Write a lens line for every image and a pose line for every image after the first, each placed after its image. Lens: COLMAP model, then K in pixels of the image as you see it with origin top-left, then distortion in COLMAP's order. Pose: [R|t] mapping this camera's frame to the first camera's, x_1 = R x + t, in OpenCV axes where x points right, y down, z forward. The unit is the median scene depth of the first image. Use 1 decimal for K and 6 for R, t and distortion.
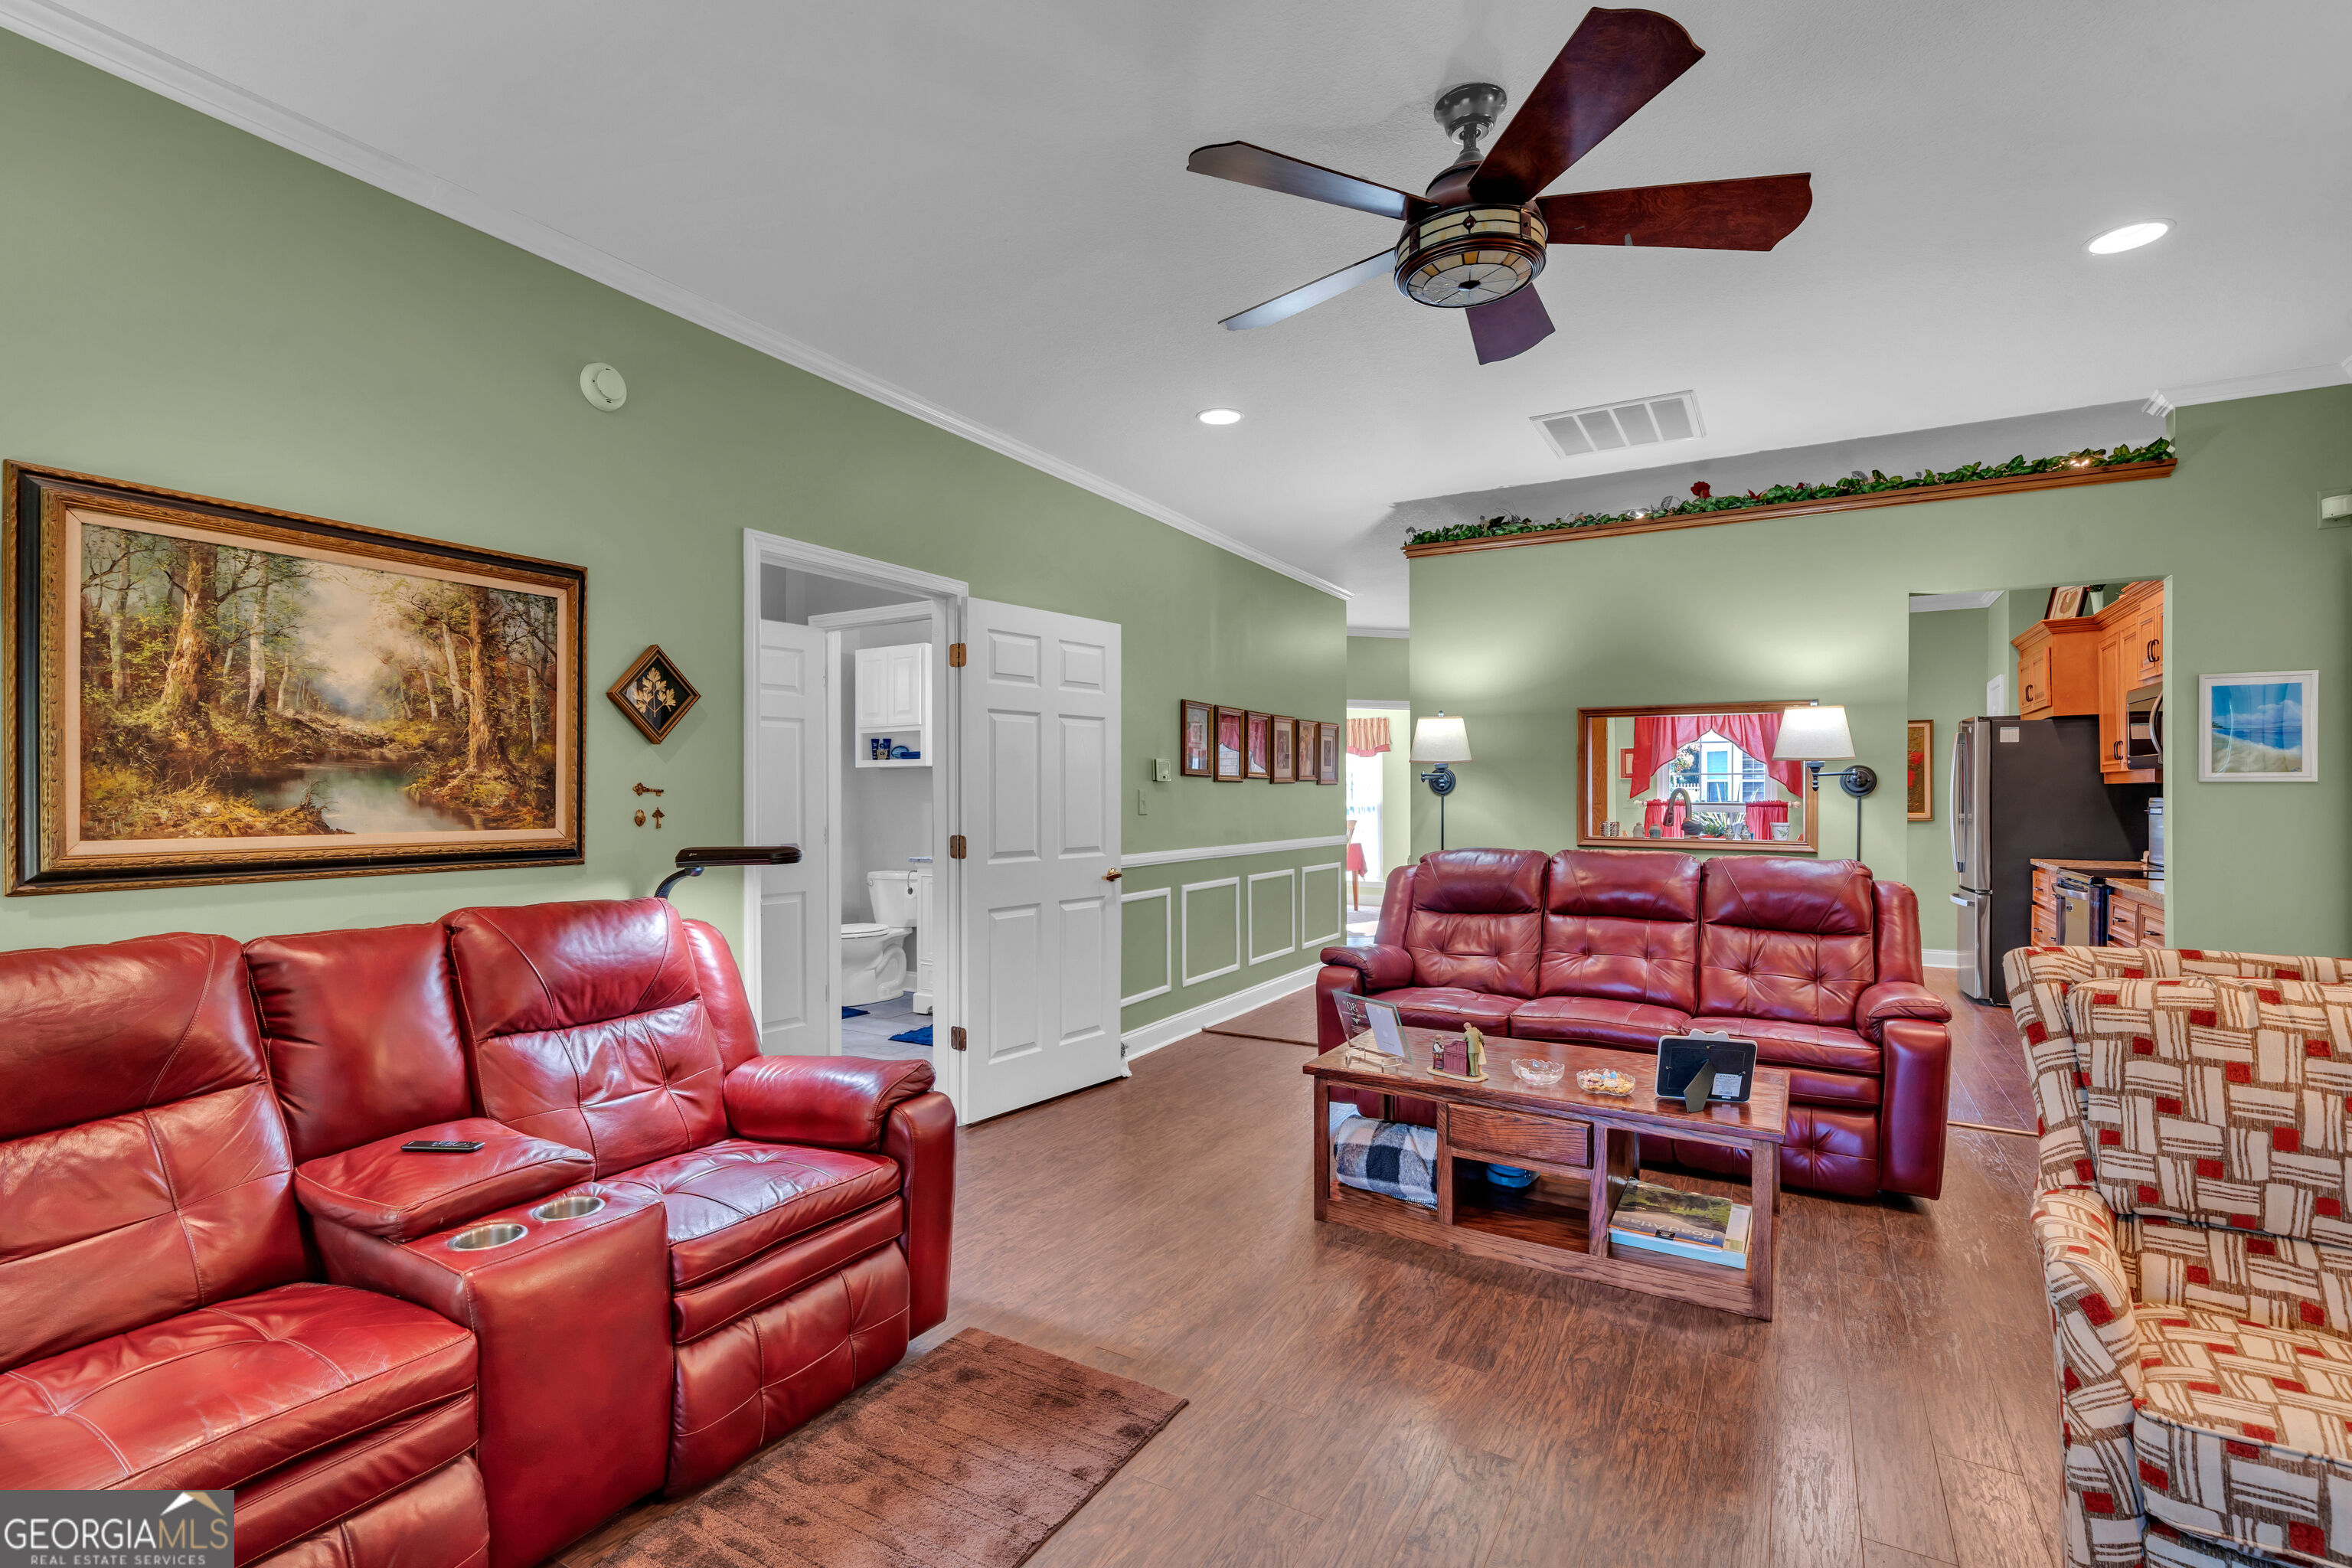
lens RADIAL K [[1088.4, 0, 1182.0], [0, 1088.4, 789.8], [0, 0, 1]] dist [-0.000565, 0.000323]
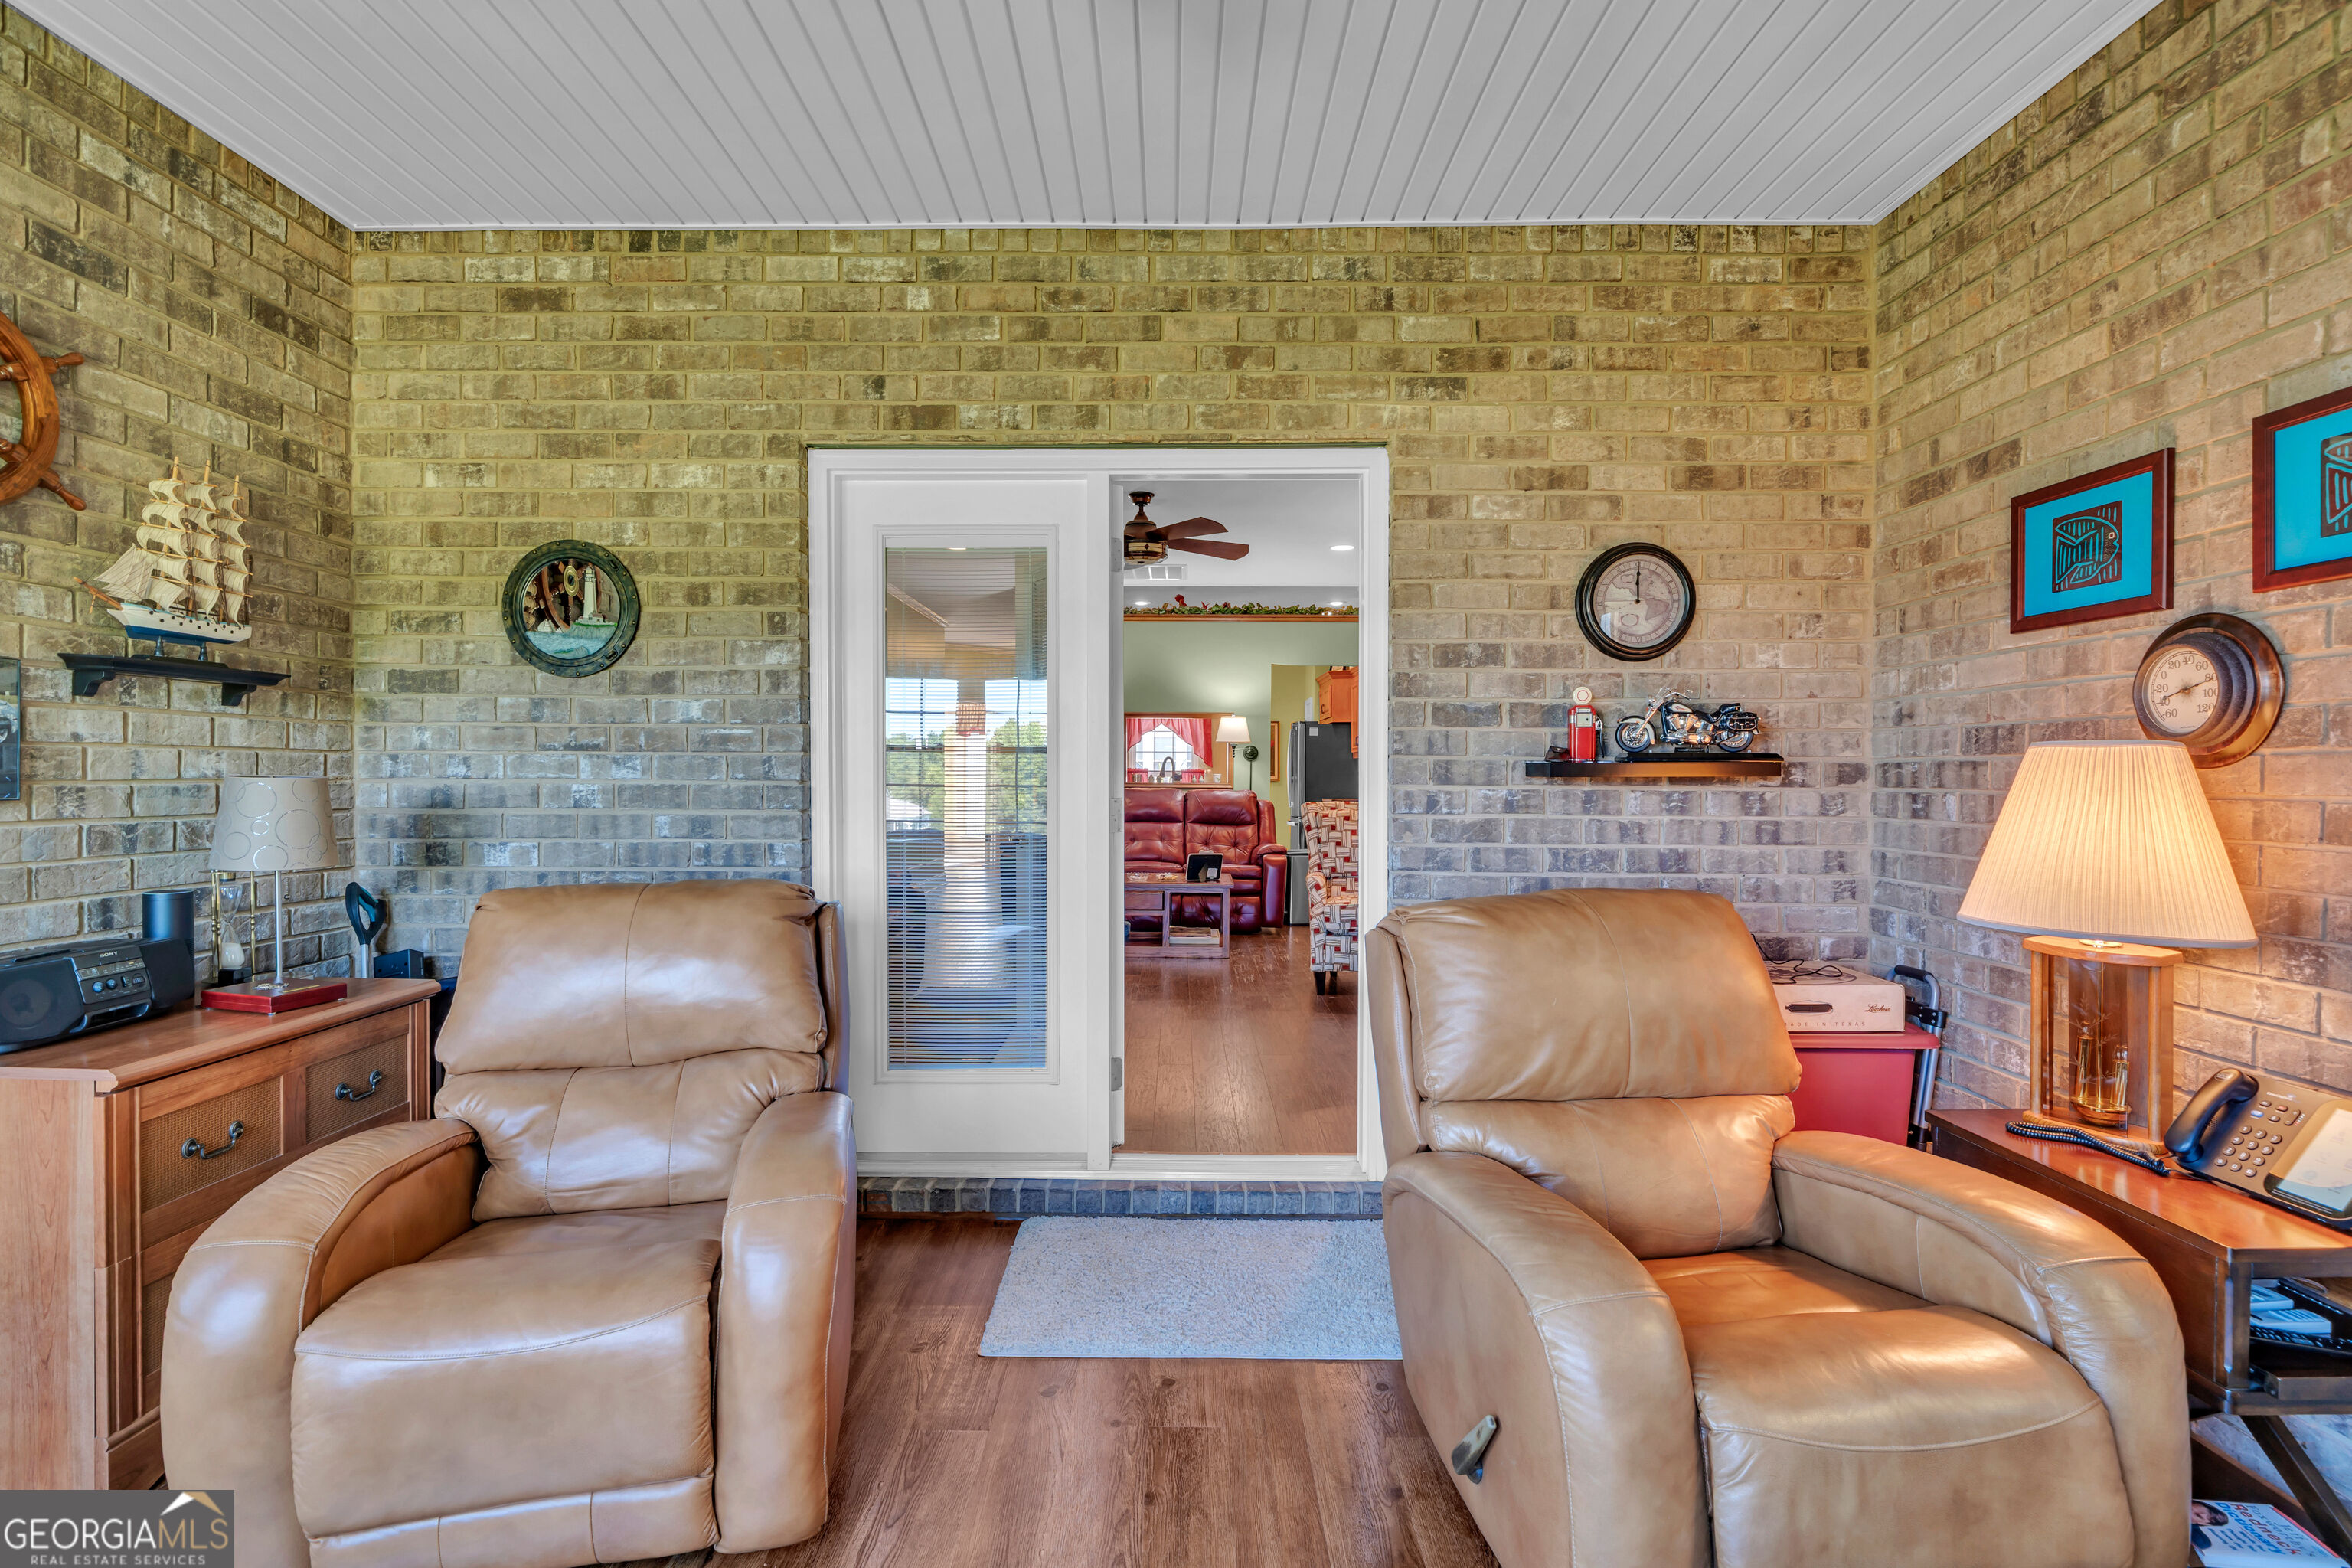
lens RADIAL K [[1088.4, 0, 1182.0], [0, 1088.4, 789.8], [0, 0, 1]] dist [-0.000565, 0.000323]
pose [[0.868909, -0.004945, 0.494947, -0.545029], [-0.003373, 0.999868, 0.015912, 0.030859], [-0.494960, -0.015496, 0.868778, -0.775360]]
